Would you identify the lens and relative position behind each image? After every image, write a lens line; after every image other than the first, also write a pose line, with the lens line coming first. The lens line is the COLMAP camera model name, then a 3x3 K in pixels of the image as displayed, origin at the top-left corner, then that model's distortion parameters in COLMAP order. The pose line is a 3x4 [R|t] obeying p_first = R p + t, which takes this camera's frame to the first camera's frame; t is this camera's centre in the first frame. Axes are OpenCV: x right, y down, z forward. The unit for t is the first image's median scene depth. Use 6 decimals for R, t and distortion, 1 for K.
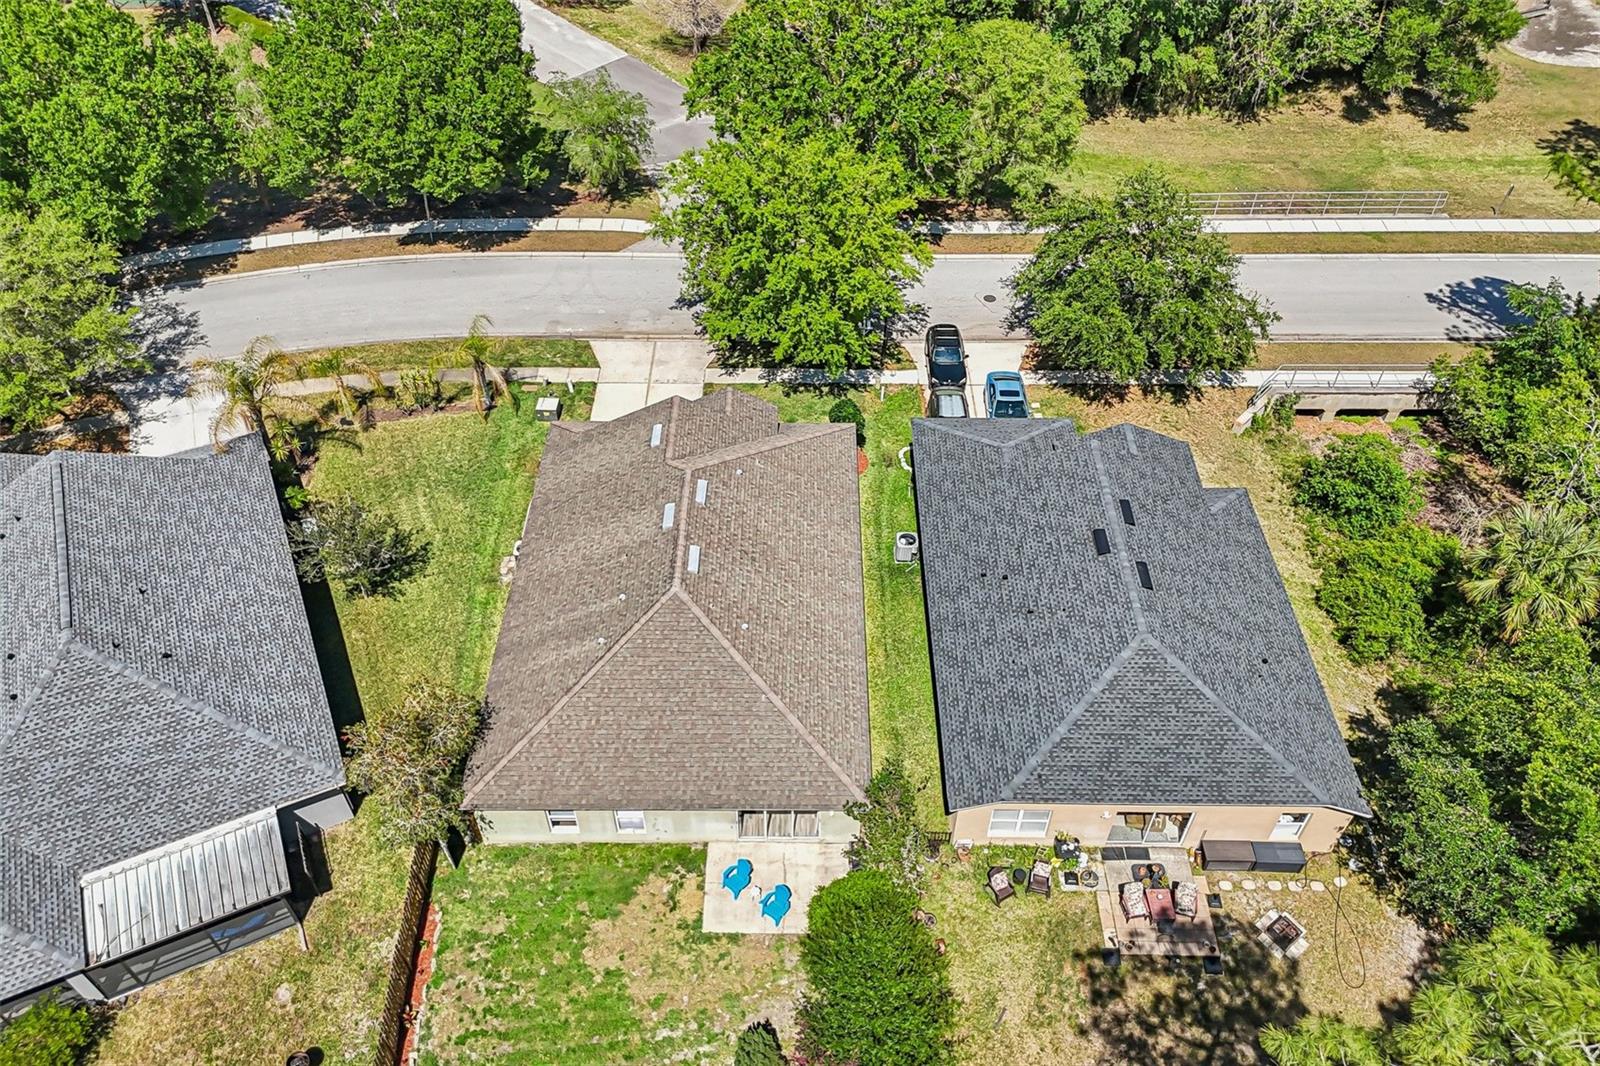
lens RADIAL K [[1184.2, 0, 791.7], [0, 1184.2, 527.5], [0, 0, 1]] dist [0.070002, -0.074018]
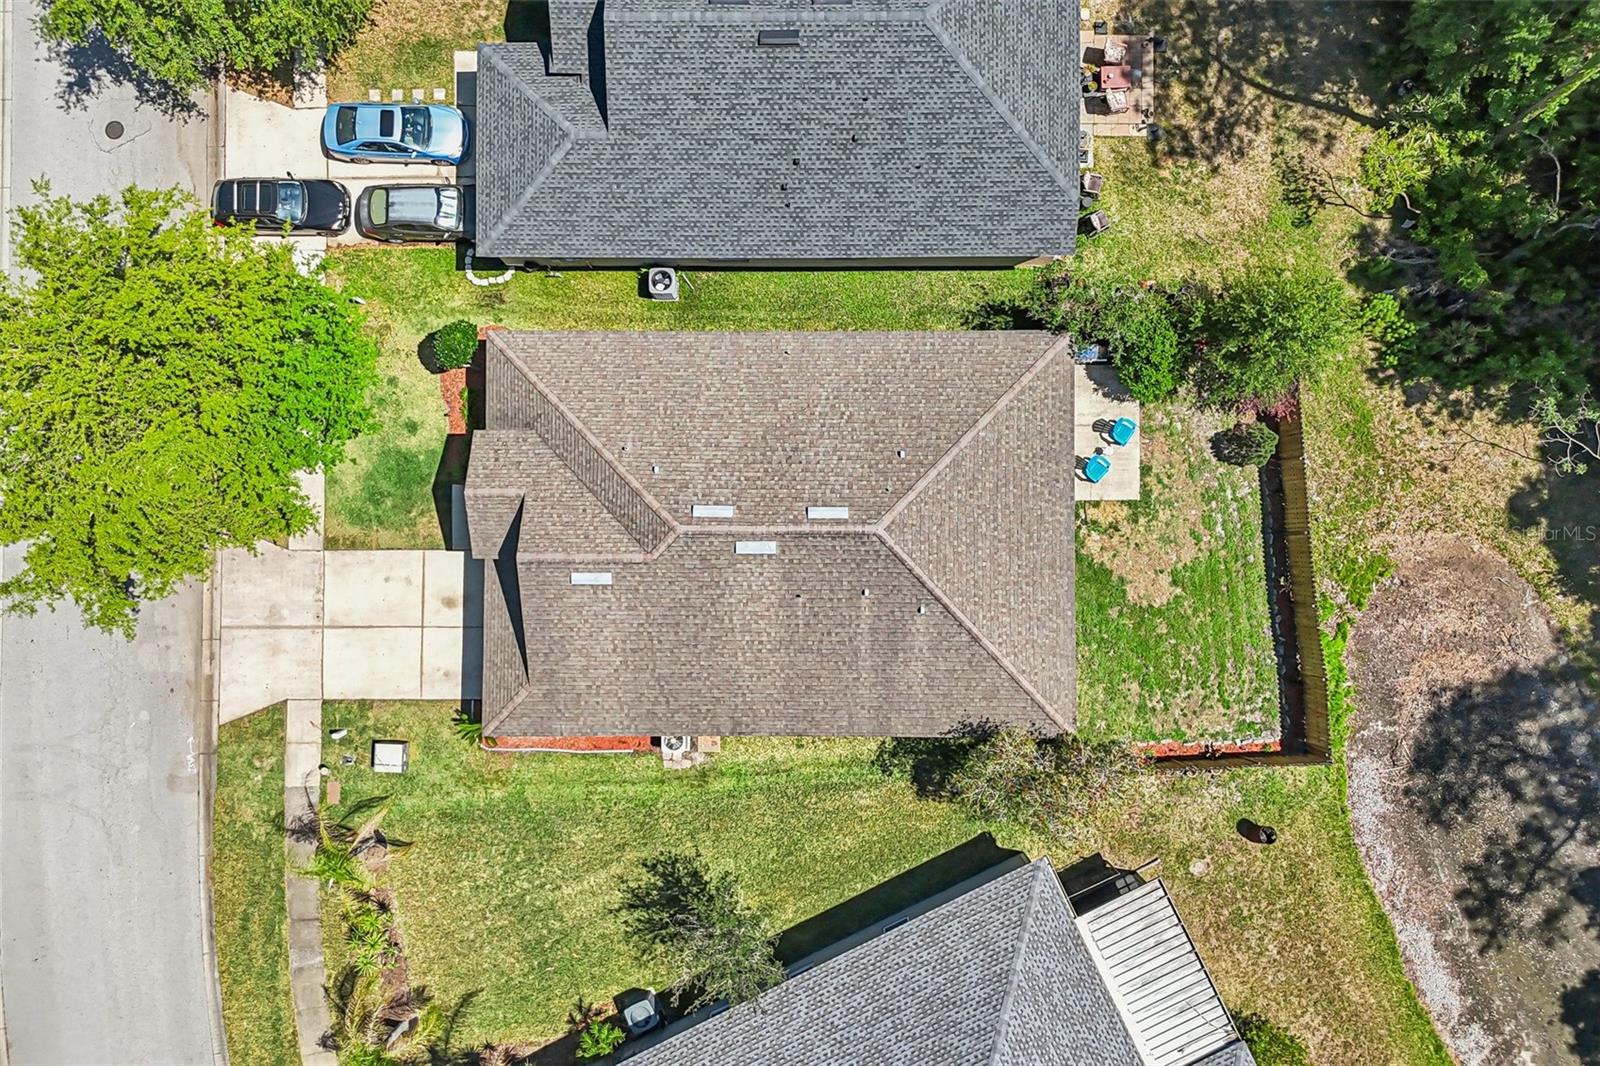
lens RADIAL K [[1184.2, 0, 793.6], [0, 1184.2, 535.5], [0, 0, 1]] dist [0.070002, -0.074018]
pose [[-0.008116, -0.999576, 0.027973, -0.096156], [0.714175, 0.013787, 0.699832, -0.462783], [-0.699921, 0.025657, 0.713760, 0.315179]]
